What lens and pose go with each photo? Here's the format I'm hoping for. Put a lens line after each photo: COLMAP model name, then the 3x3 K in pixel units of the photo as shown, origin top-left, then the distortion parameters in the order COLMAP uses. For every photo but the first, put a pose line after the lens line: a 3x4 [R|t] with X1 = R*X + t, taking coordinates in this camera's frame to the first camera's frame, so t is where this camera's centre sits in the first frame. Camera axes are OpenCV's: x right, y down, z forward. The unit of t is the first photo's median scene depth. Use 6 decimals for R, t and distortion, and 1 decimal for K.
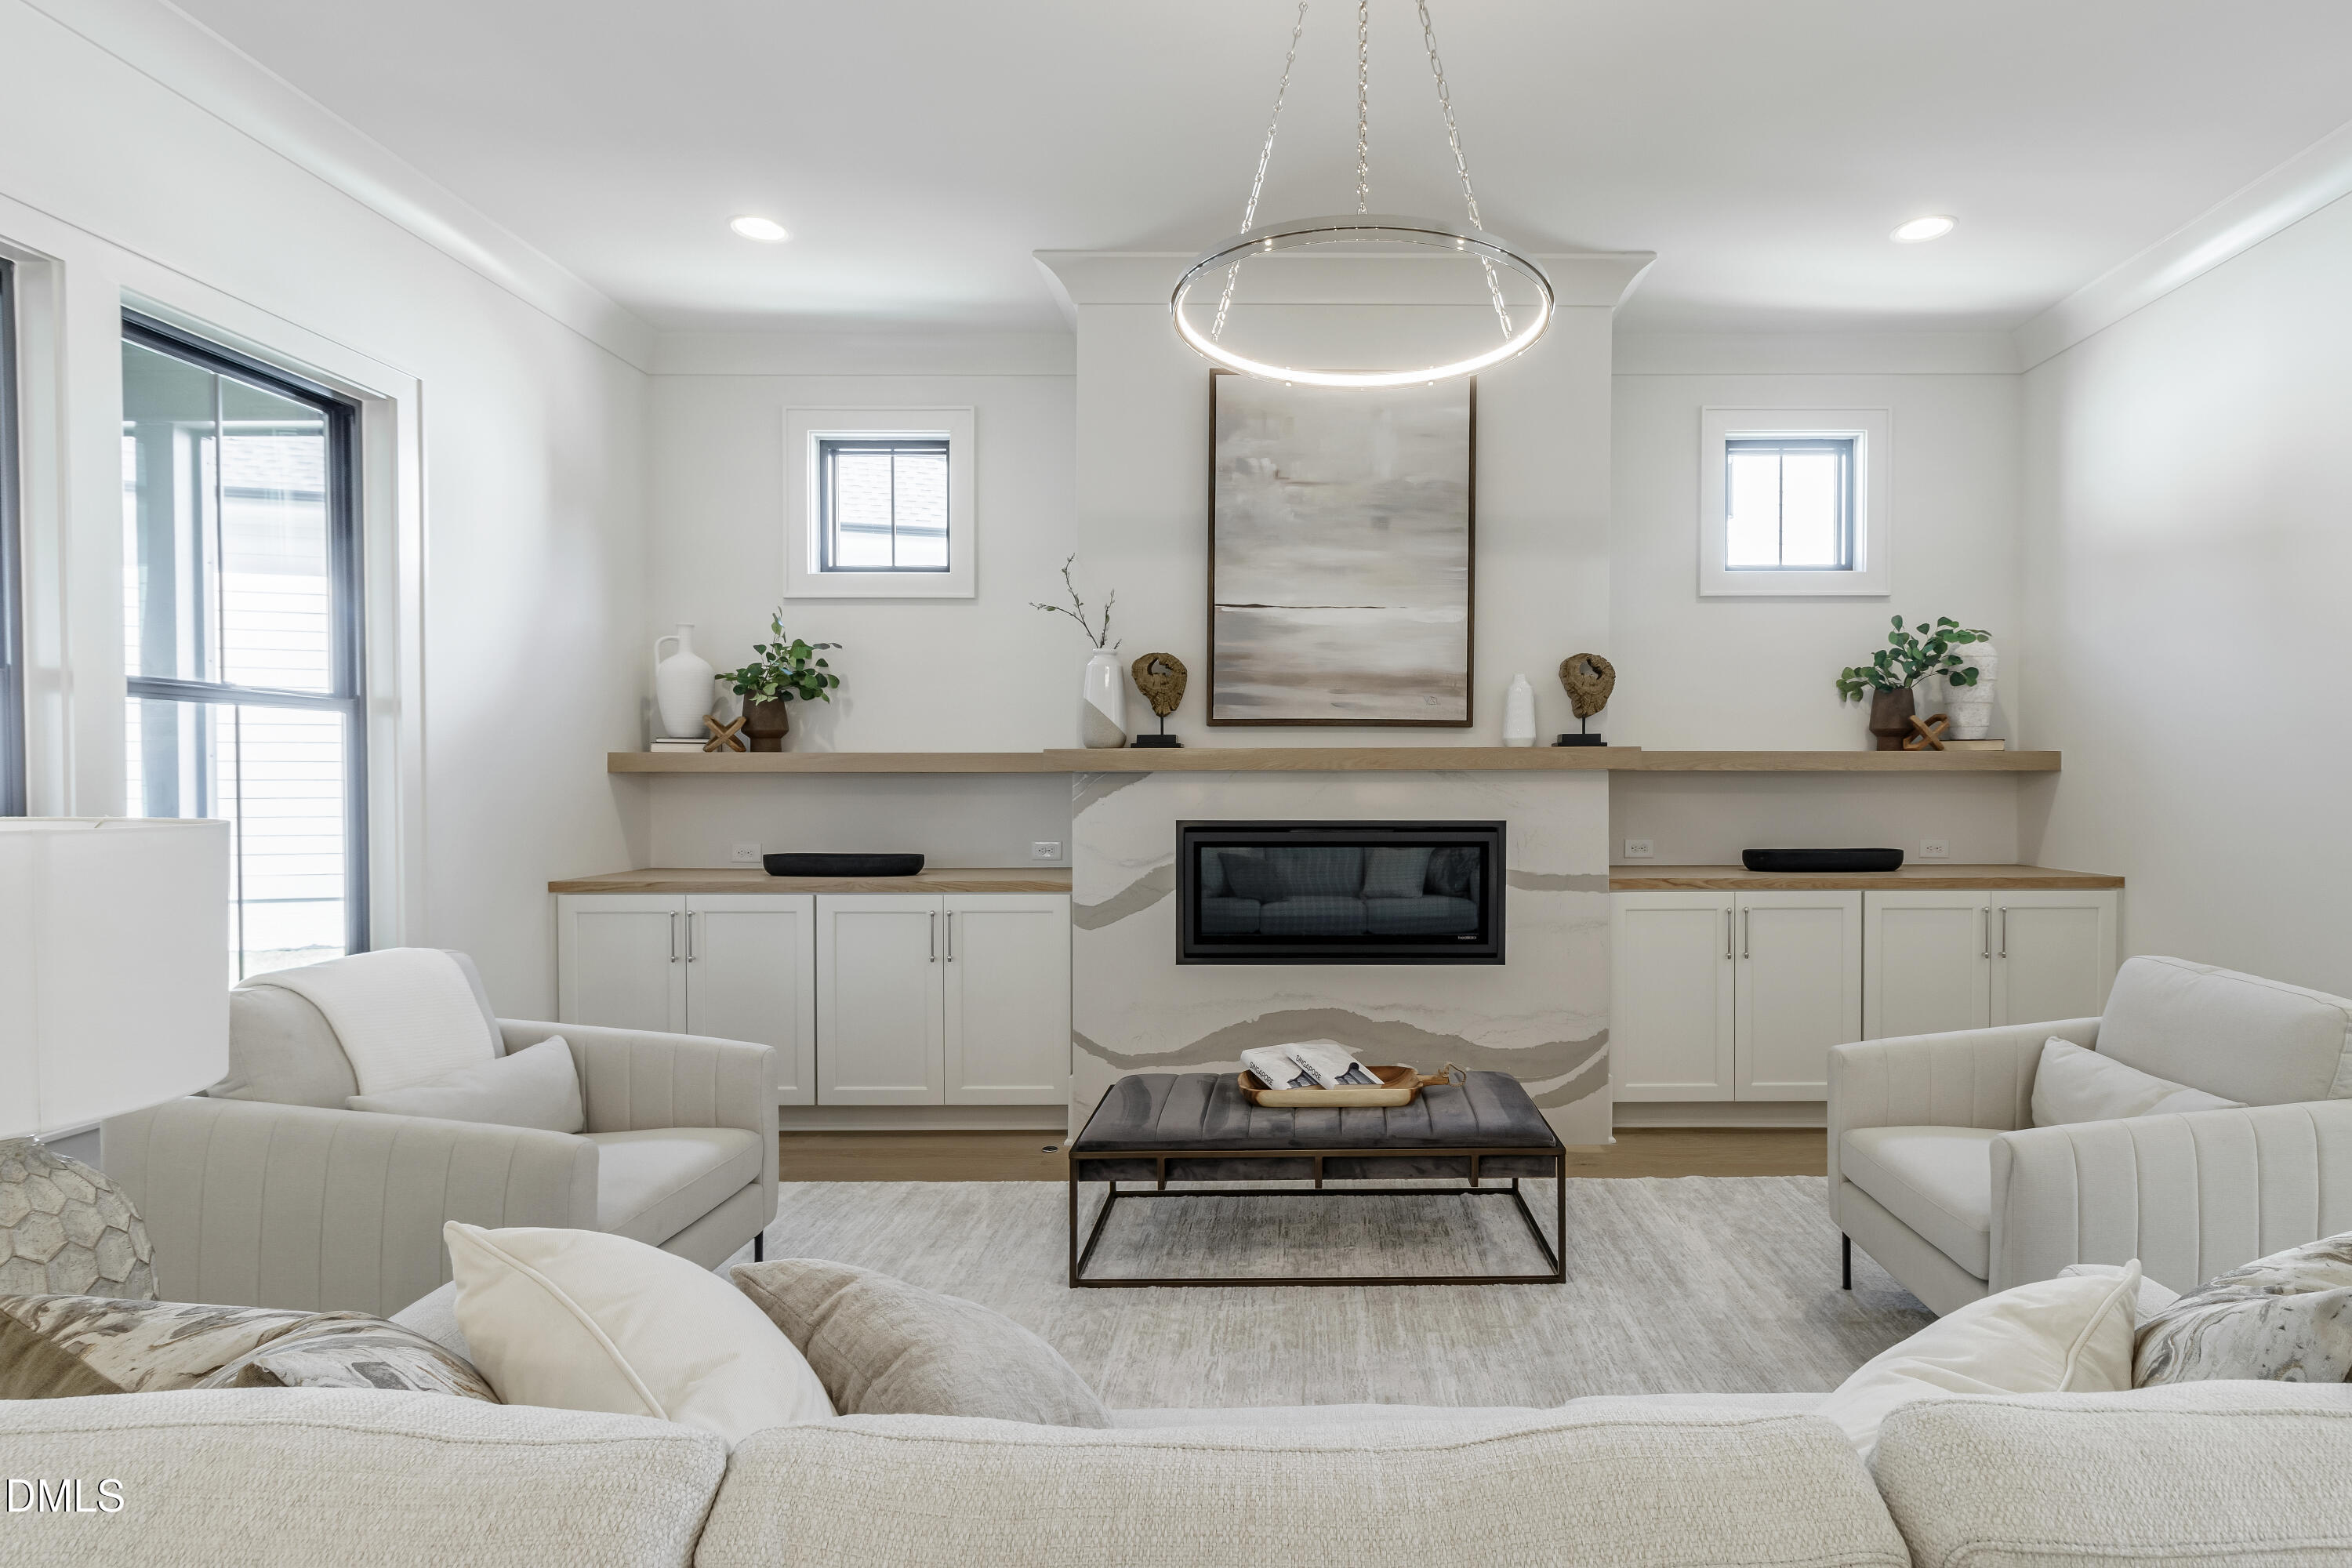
lens RADIAL K [[1154.8, 0, 1176.4], [0, 1154.8, 806.1], [0, 0, 1]] dist [-0.001104, -0.000373]
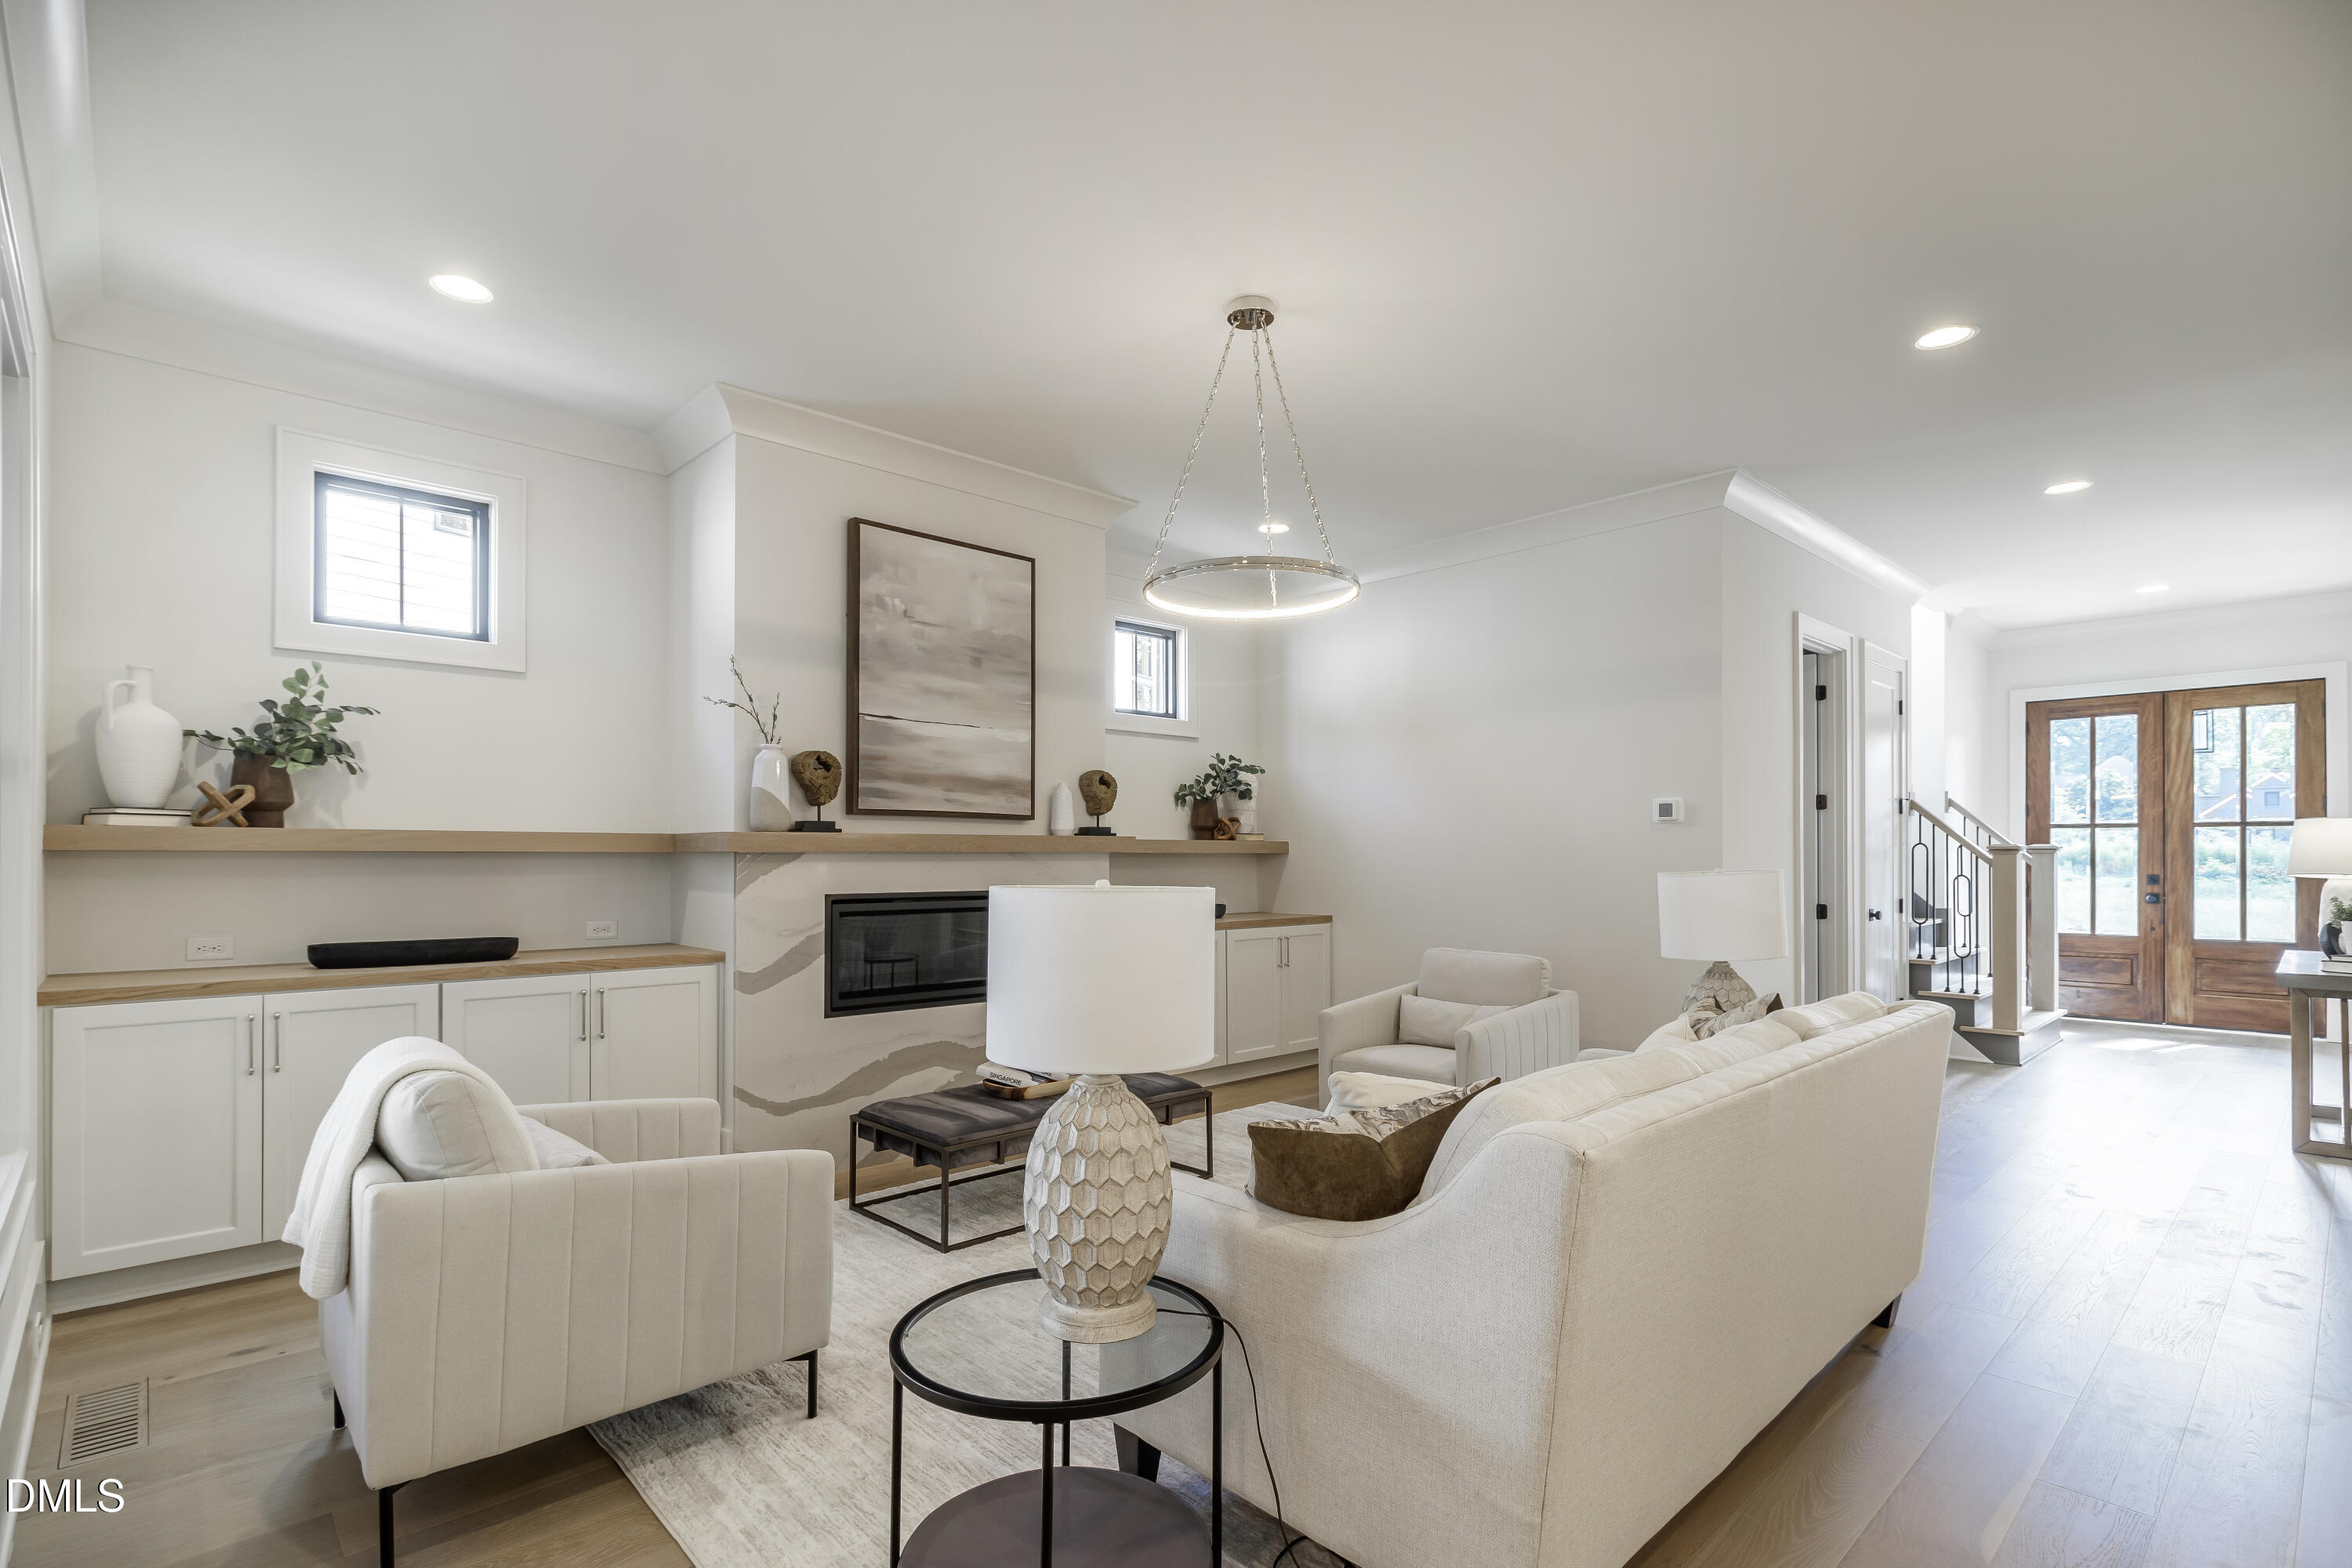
lens RADIAL K [[1111.4, 0, 1174.0], [0, 1111.4, 862.9], [0, 0, 1]] dist [-0.001792, -0.000214]
pose [[0.734876, -0.003265, 0.678193, -0.502368], [0.016001, 0.999794, -0.012524, 0.000377], [-0.678012, 0.020055, 0.734777, -0.065283]]
